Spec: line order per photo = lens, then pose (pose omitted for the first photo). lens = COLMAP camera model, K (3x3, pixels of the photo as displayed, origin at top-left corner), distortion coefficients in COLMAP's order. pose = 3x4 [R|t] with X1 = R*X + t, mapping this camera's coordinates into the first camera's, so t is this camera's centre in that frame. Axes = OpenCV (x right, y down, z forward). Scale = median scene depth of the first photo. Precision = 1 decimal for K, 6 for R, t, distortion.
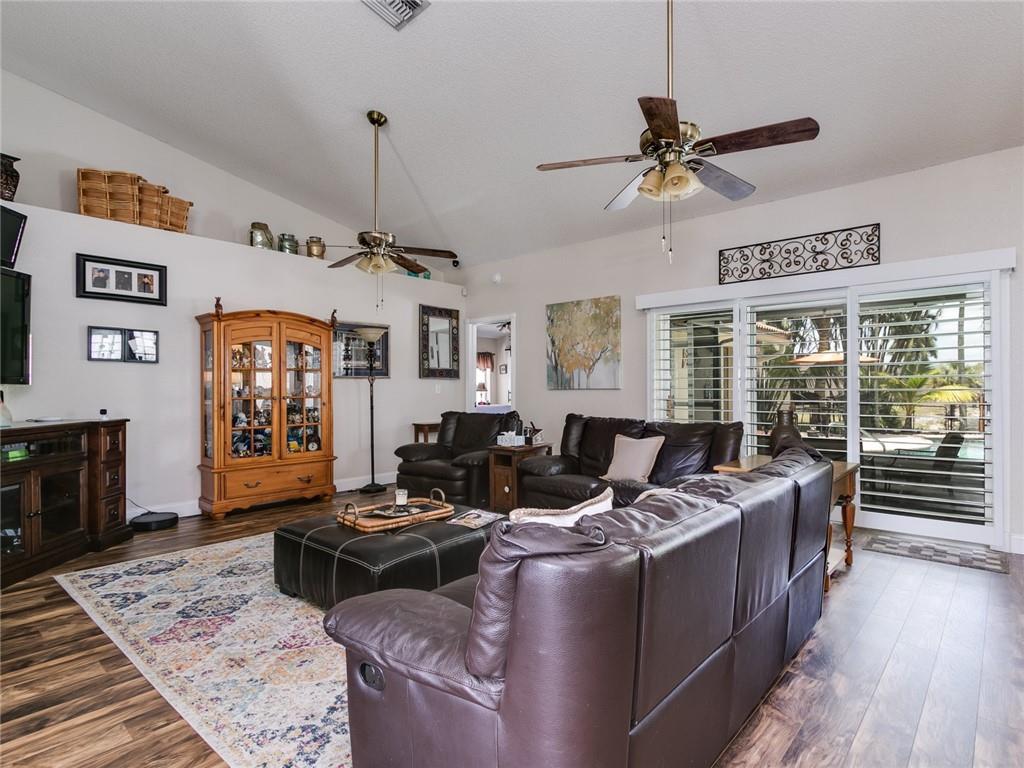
lens RADIAL K [[528.3, 0, 567.6], [0, 528.3, 386.1], [0, 0, 1]] dist [0.002877, -0.001091]
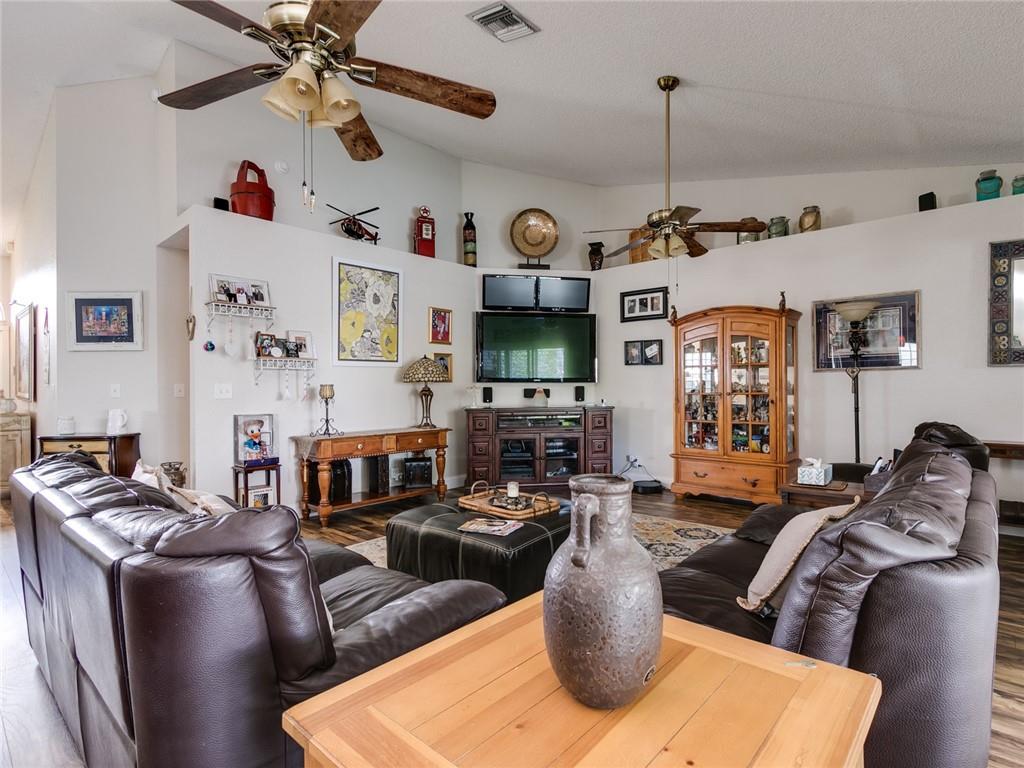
lens RADIAL K [[524.0, 0, 526.6], [0, 524.0, 385.6], [0, 0, 1]] dist [-0.000807, -0.000188]
pose [[-0.037493, 0.003003, -0.999292, 0.395725], [0.009293, 0.999953, 0.002657, 0.000295], [0.999254, -0.009187, -0.037519, 0.581270]]
